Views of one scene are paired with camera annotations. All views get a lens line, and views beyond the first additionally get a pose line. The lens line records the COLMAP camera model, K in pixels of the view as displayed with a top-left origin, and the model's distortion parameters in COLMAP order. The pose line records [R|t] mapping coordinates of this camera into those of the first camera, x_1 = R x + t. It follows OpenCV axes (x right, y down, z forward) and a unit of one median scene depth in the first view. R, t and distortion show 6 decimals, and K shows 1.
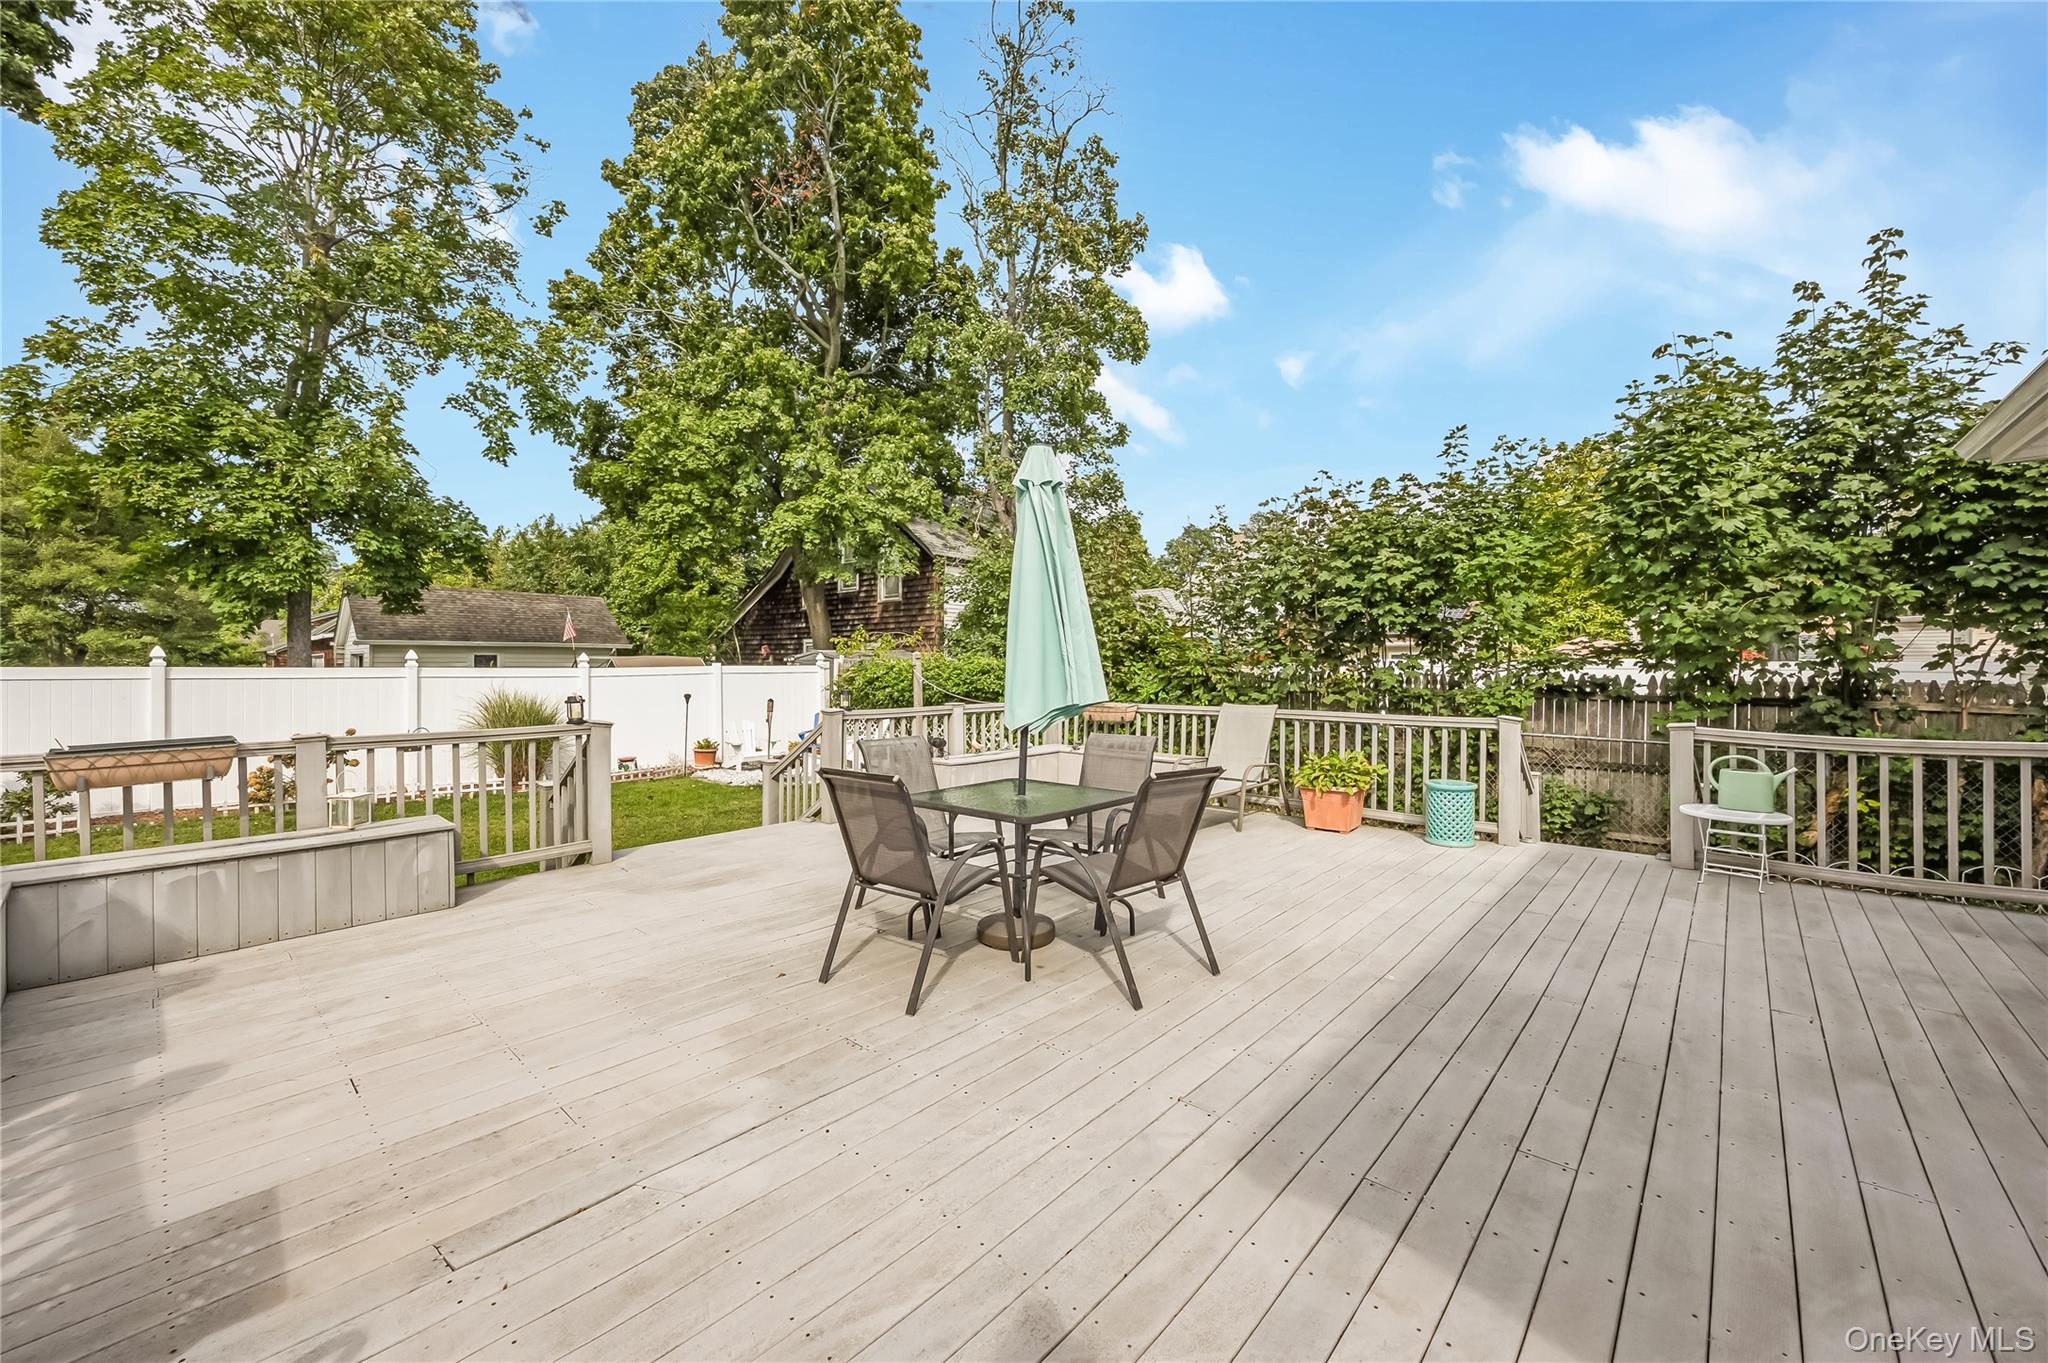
lens RADIAL K [[797.4, 0, 1027.9], [0, 797.4, 667.6], [0, 0, 1]] dist [0.000786, -0.000157]
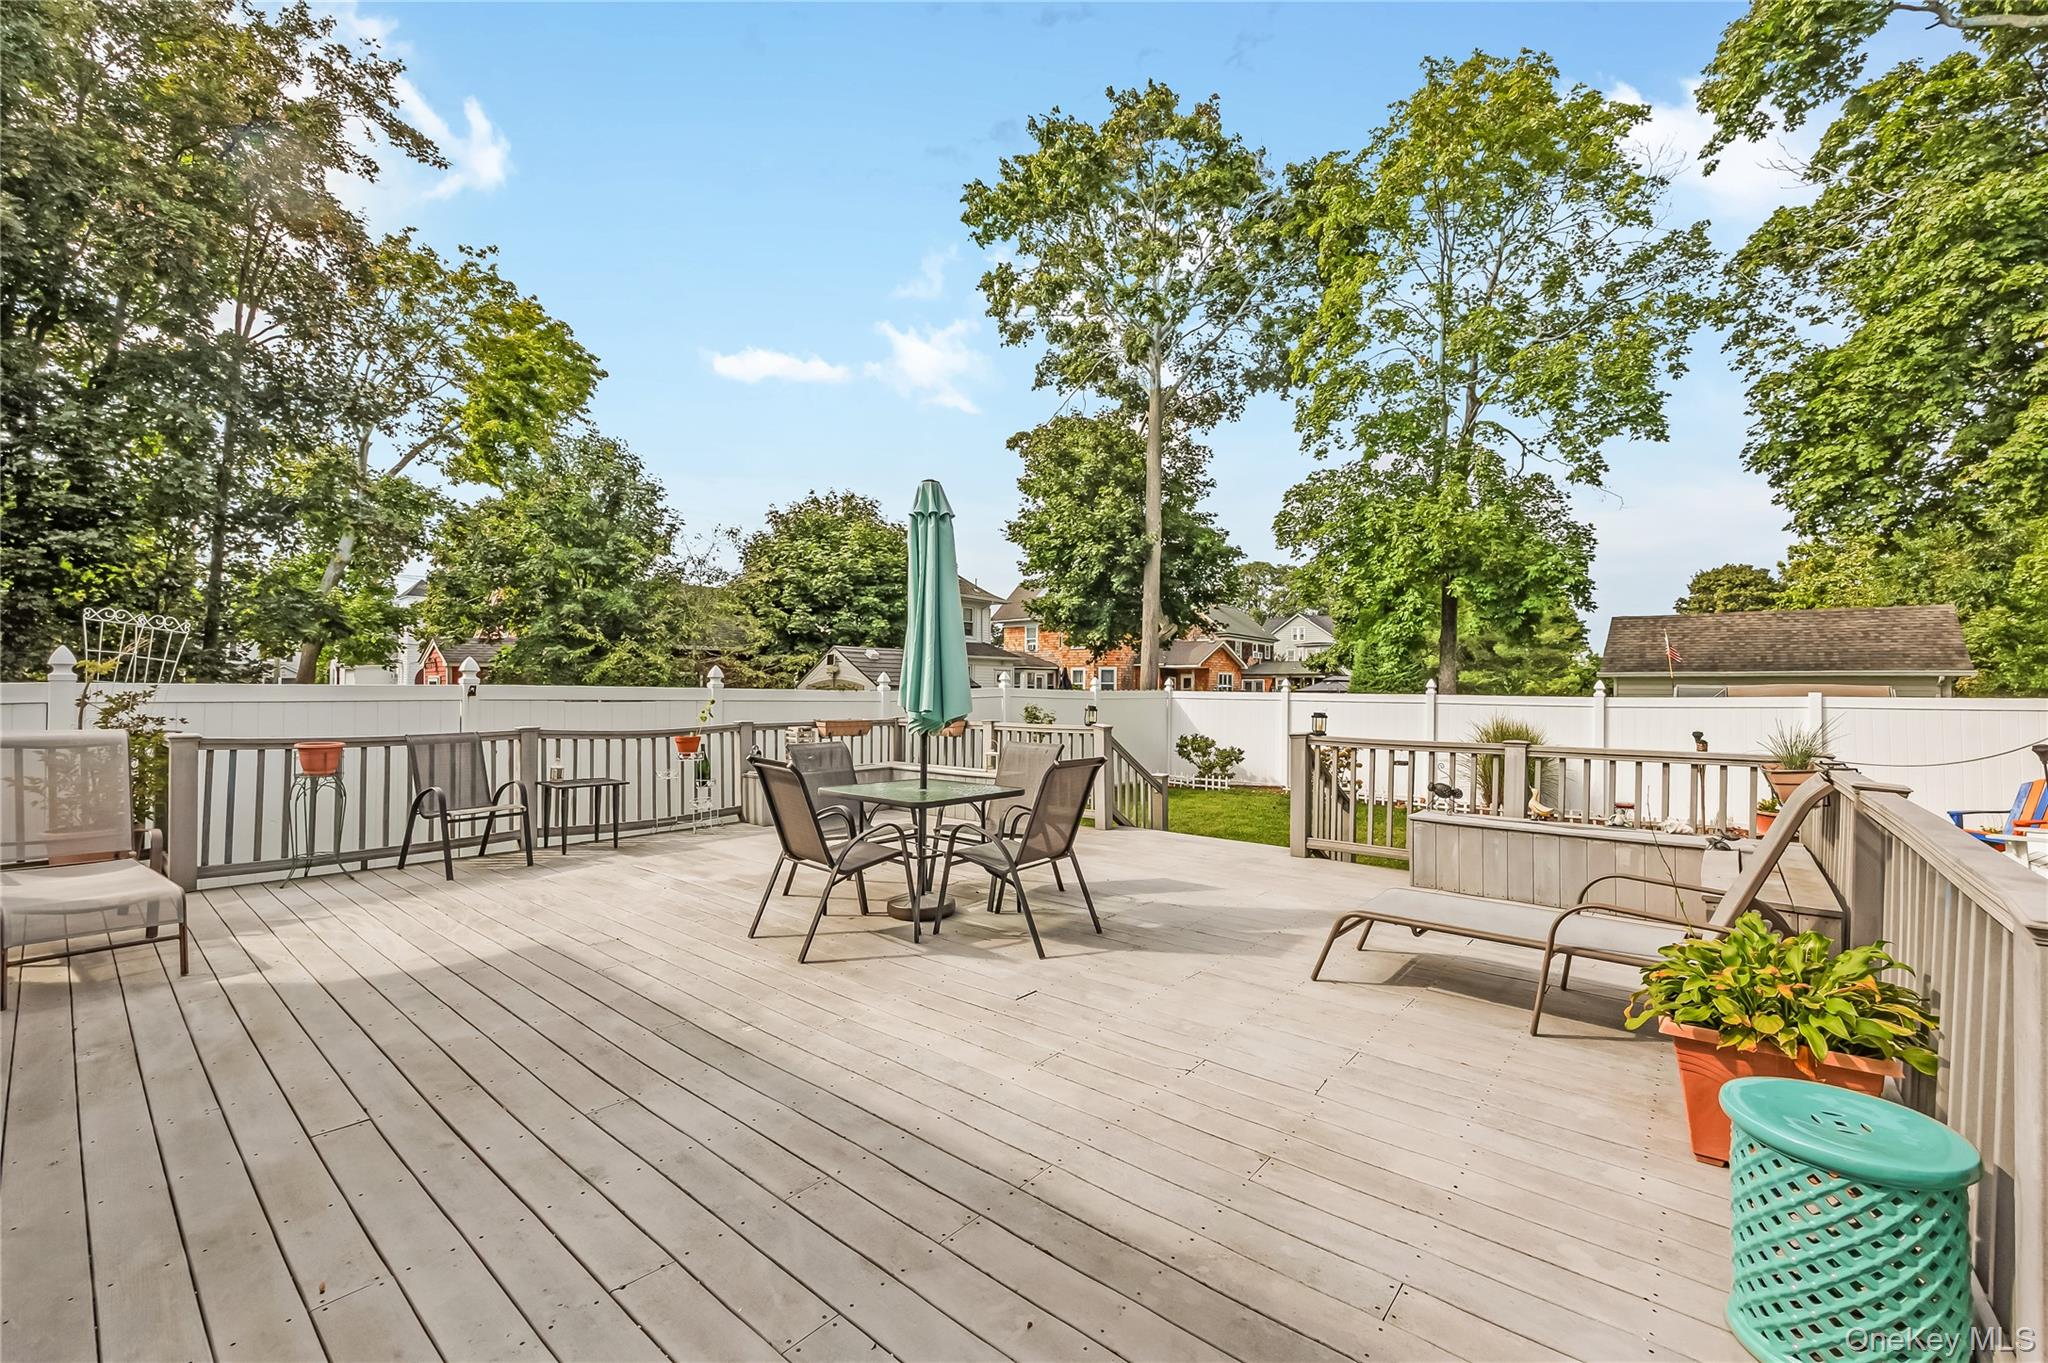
lens RADIAL K [[833.1, 0, 1030.3], [0, 833.1, 691.2], [0, 0, 1]] dist [0.001582, 0.000158]
pose [[0.027837, -0.001270, -0.999612, 1.252343], [-0.013678, 0.999905, -0.001651, 0.018241], [0.999519, 0.013718, 0.027817, 1.169860]]
